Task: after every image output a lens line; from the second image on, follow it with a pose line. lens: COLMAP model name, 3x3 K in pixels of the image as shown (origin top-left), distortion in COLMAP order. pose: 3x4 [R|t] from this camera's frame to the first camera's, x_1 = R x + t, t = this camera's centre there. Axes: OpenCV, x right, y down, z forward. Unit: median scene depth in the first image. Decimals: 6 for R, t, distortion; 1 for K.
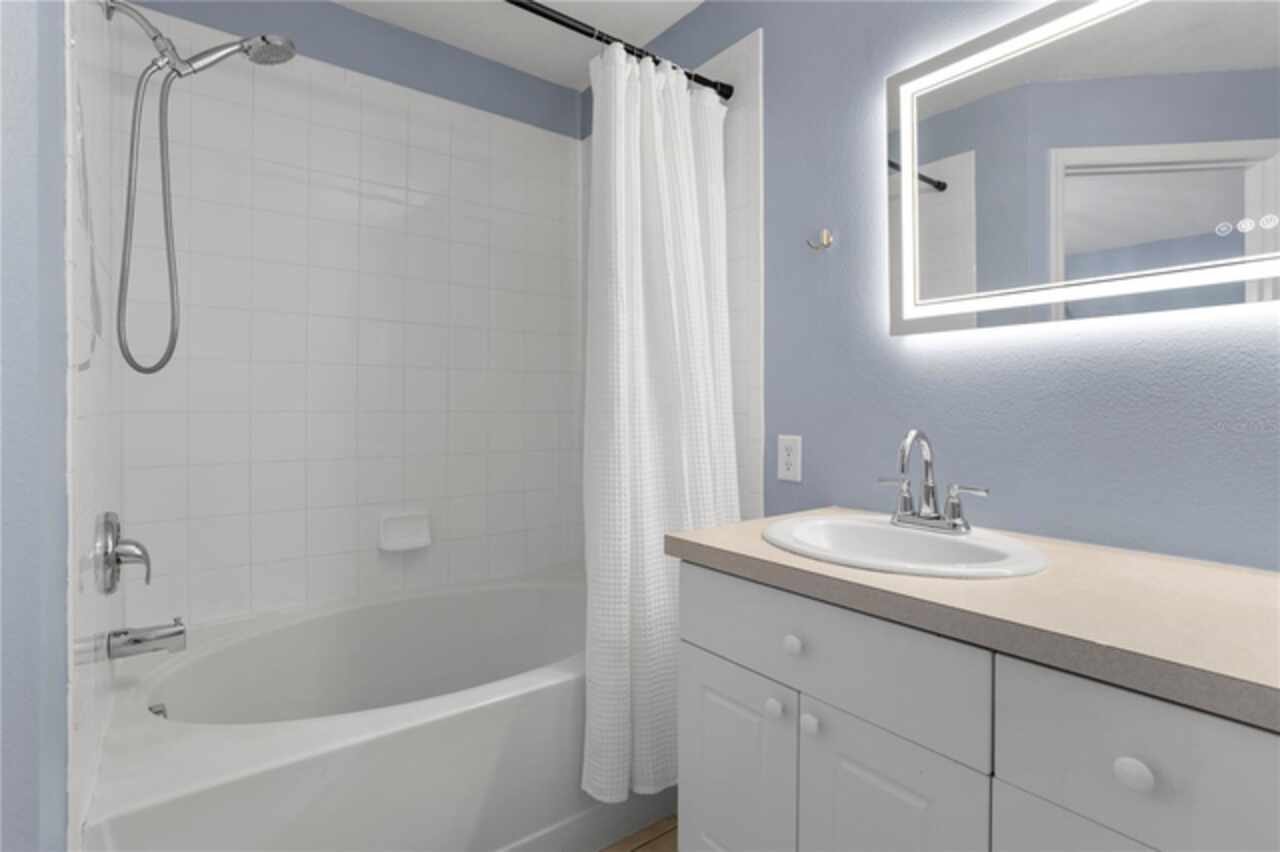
lens RADIAL K [[624.9, 0, 640.6], [0, 624.9, 407.9], [0, 0, 1]] dist [-0.015238, 0.000106]
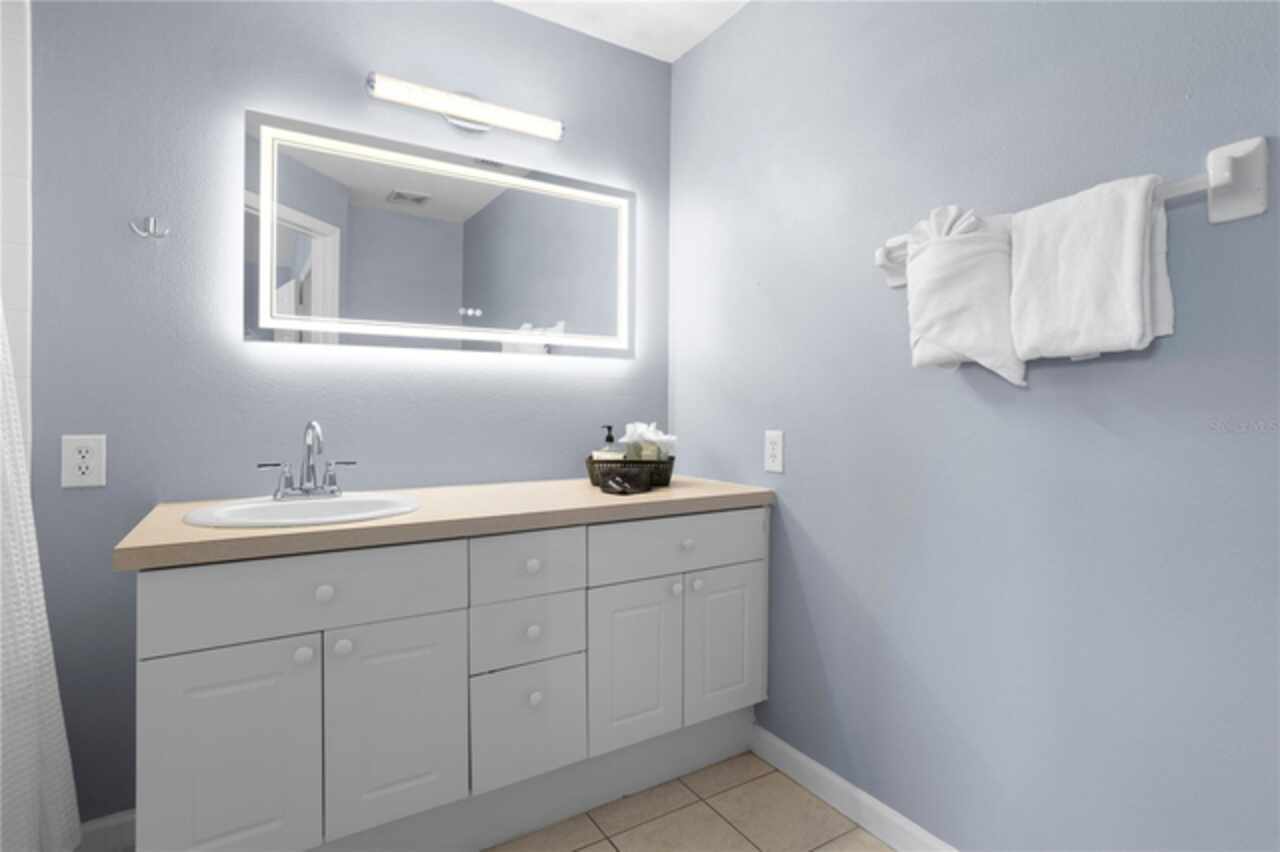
lens RADIAL K [[624.9, 0, 640.6], [0, 624.9, 407.9], [0, 0, 1]] dist [-0.015238, 0.000106]
pose [[0.101737, -0.000325, 0.994811, -0.708321], [0.000012, 1.000000, 0.000325, 0.008556], [-0.994811, -0.000021, 0.101737, 0.192032]]
